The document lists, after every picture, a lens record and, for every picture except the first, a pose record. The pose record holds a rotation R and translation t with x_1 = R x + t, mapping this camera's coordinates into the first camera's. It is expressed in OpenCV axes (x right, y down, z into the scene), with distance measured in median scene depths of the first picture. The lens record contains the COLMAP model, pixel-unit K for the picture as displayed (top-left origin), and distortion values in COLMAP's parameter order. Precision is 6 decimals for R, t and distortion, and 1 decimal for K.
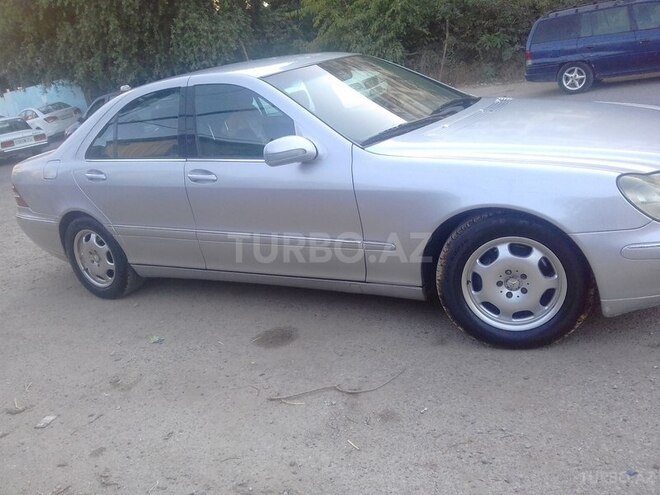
lens RADIAL K [[611.4, 0, 329.1], [0, 611.4, 245.9], [0, 0, 1]] dist [0.032173, 0.000000]
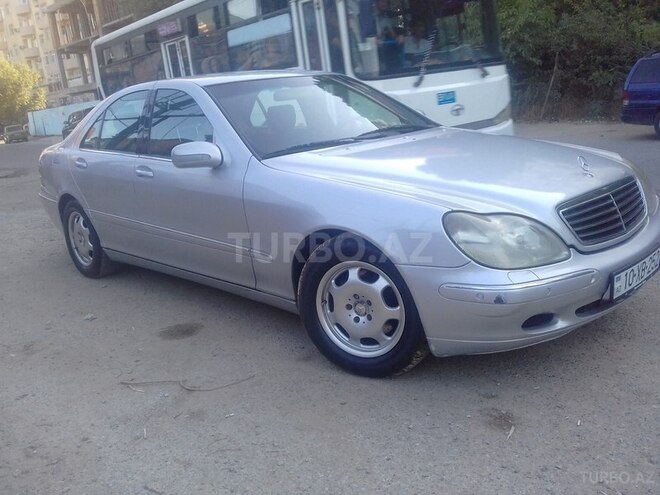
lens RADIAL K [[611.4, 0, 325.8], [0, 611.4, 247.6], [0, 0, 1]] dist [0.032173, 0.000000]
pose [[0.971631, 0.133518, -0.195208, 0.382082], [-0.138930, 0.990200, -0.014240, -0.013368], [0.191394, 0.040956, 0.980659, 0.012332]]
